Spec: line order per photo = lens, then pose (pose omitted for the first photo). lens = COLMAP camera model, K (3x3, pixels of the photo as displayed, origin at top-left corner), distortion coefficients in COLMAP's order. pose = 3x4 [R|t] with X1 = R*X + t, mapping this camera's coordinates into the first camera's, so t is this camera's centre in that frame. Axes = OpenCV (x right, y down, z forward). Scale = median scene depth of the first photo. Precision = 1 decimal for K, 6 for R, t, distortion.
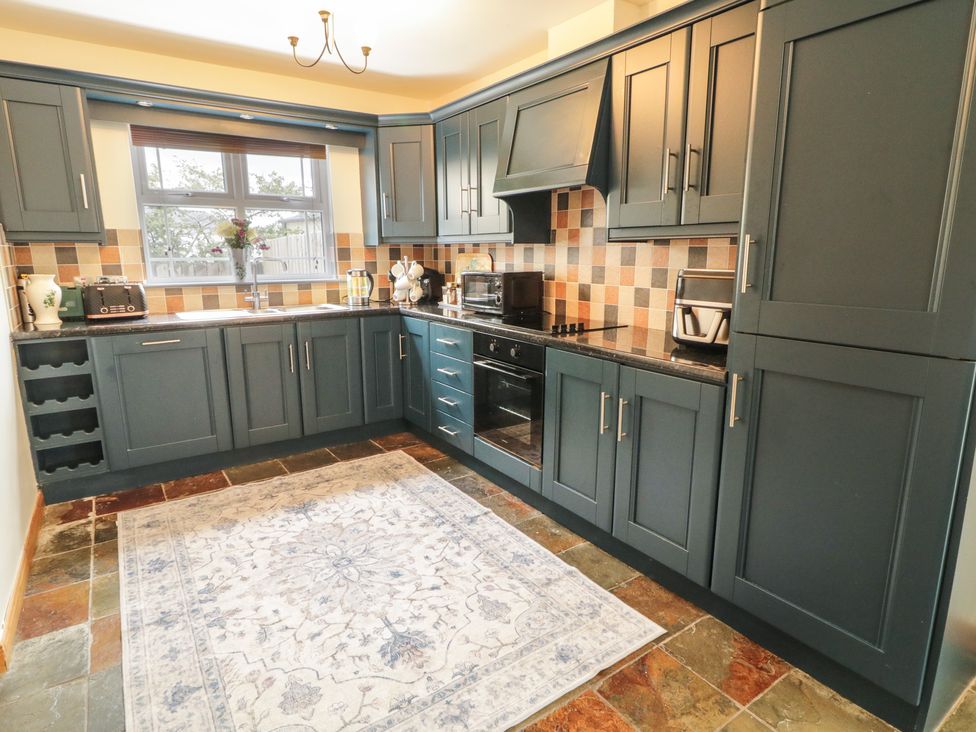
lens RADIAL K [[542.7, 0, 488.2], [0, 542.7, 360.2], [0, 0, 1]] dist [0.002802, 0.000297]
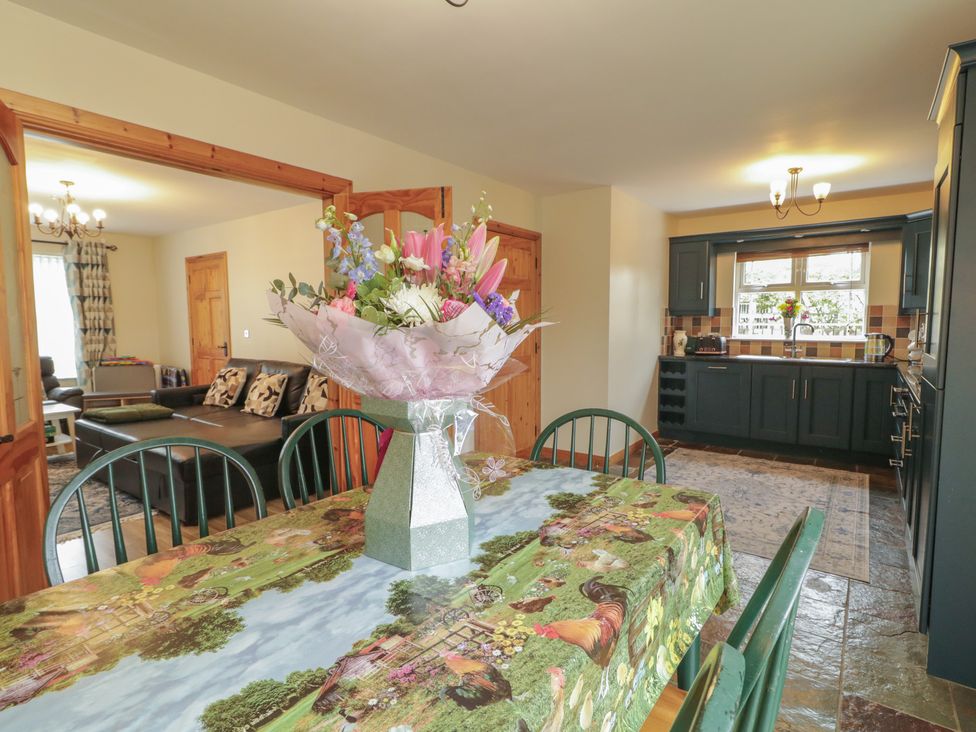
lens RADIAL K [[531.5, 0, 494.4], [0, 531.5, 360.4], [0, 0, 1]] dist [0.002041, 0.001483]
pose [[0.317995, 0.067092, -0.945716, 0.935721], [-0.187390, 0.982263, 0.006675, 0.079054], [0.929389, 0.175095, 0.324927, -0.327822]]
